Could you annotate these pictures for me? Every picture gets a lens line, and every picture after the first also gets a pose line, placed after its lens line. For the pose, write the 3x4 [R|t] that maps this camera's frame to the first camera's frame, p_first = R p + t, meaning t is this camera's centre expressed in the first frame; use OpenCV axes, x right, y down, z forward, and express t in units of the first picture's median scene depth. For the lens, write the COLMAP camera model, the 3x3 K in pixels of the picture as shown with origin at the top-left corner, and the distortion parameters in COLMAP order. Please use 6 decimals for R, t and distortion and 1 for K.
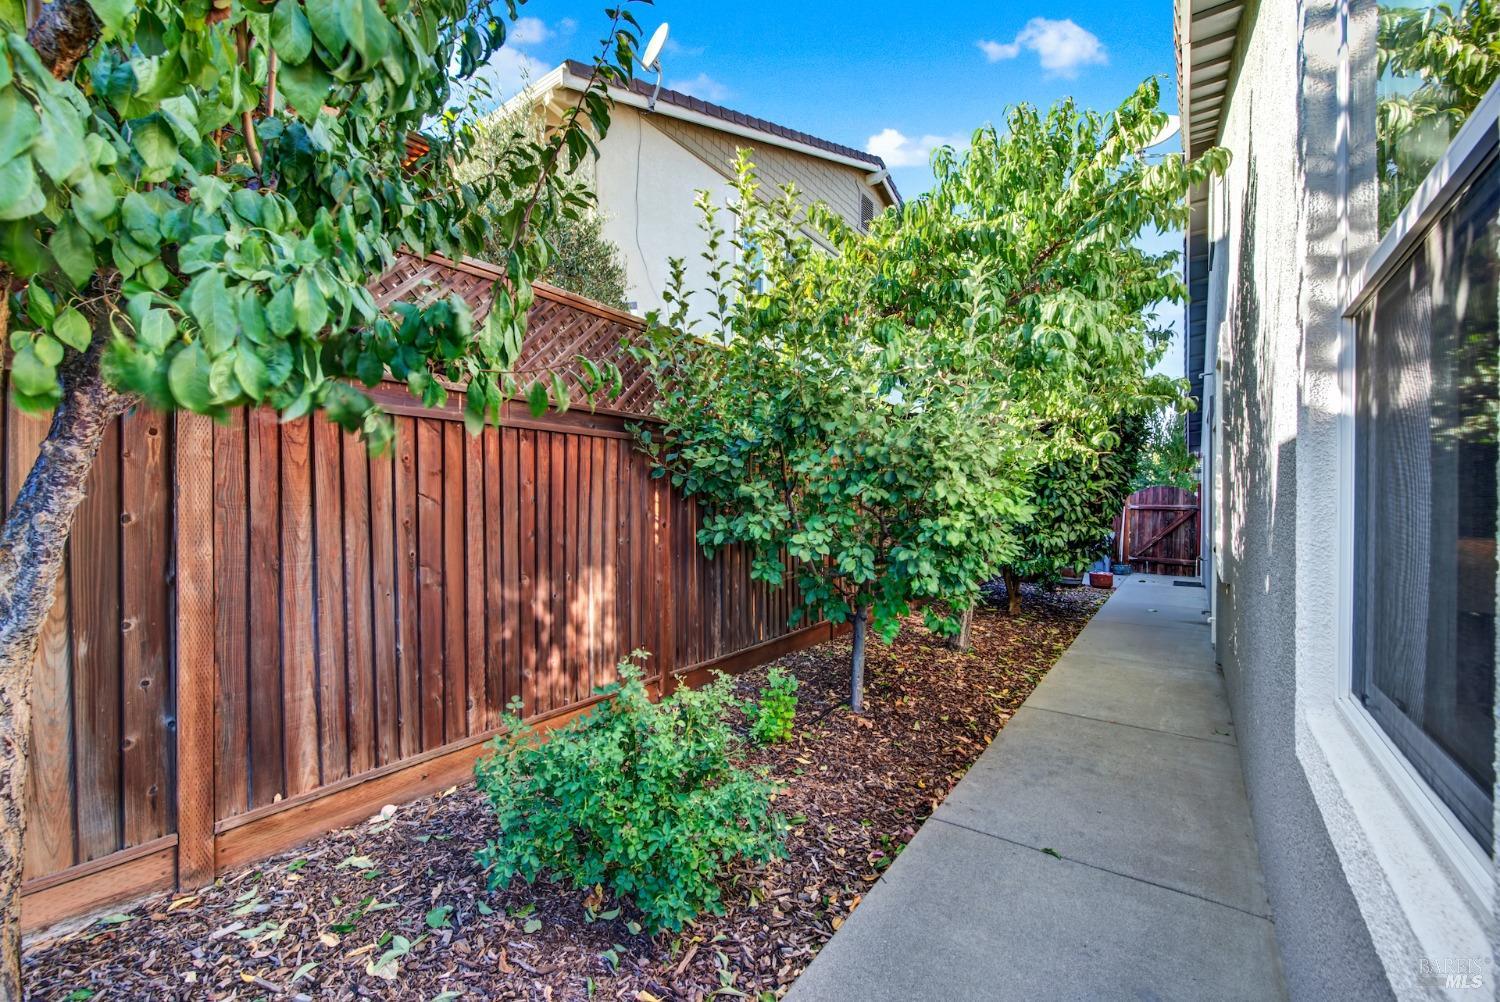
lens RADIAL K [[601.4, 0, 750.9], [0, 601.4, 501.1], [0, 0, 1]] dist [0.000661, 0.000052]
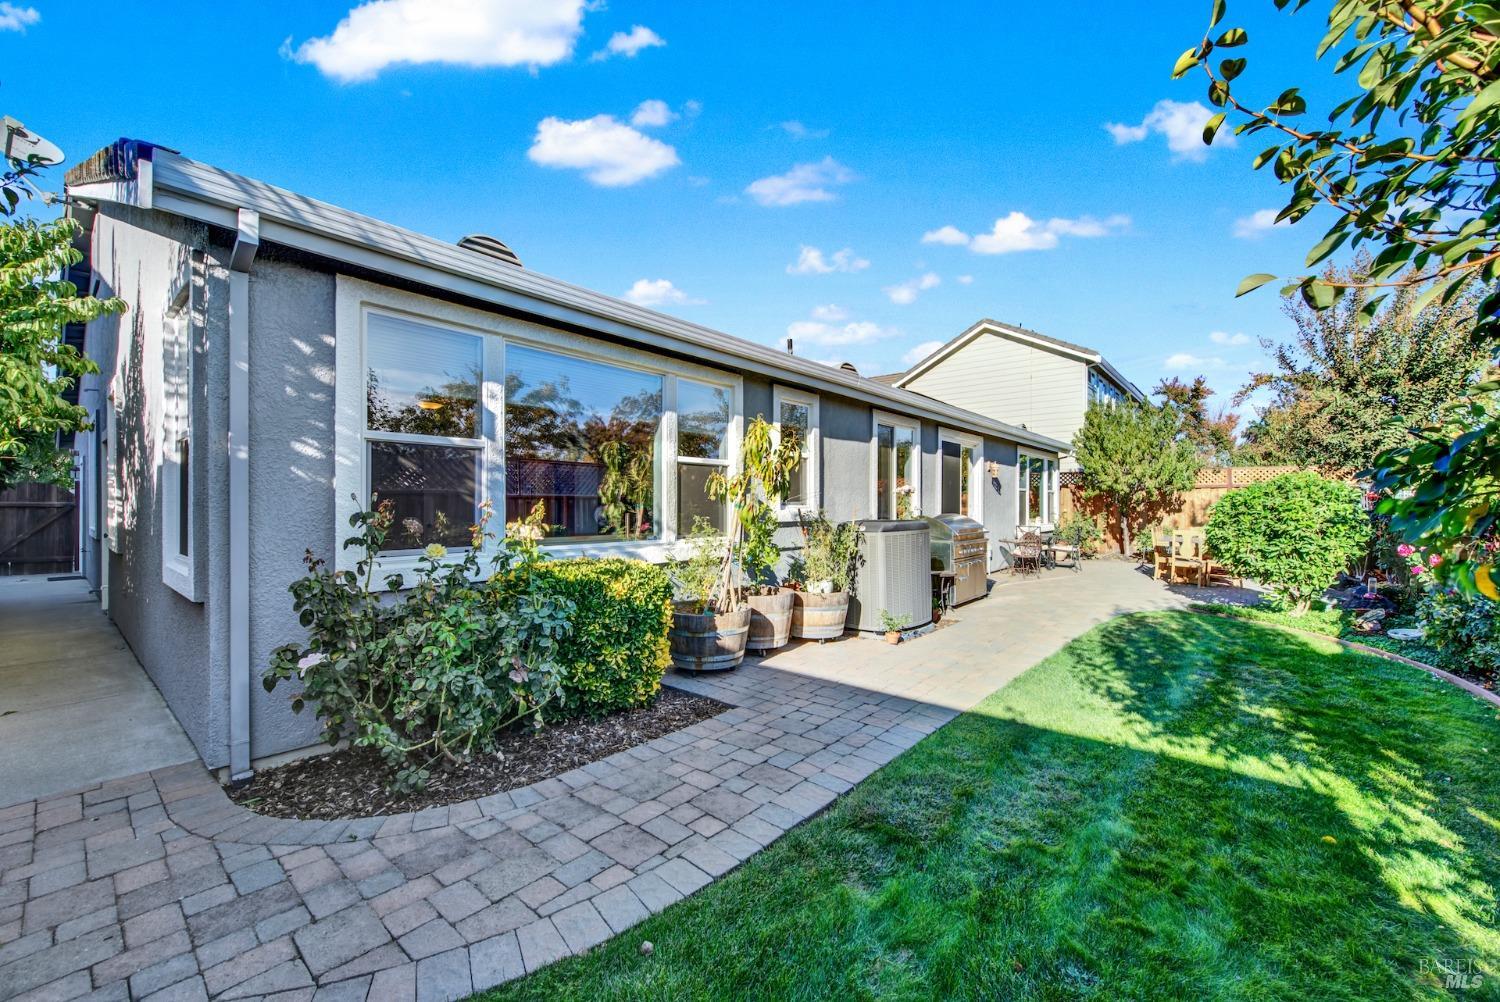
lens RADIAL K [[601.4, 0, 751.3], [0, 601.4, 501.2], [0, 0, 1]] dist [0.000661, 0.000052]
pose [[0.074966, -0.002082, 0.997184, -0.651622], [-0.002285, 0.999995, 0.002259, 0.002272], [-0.997183, -0.002448, 0.074961, -0.750714]]
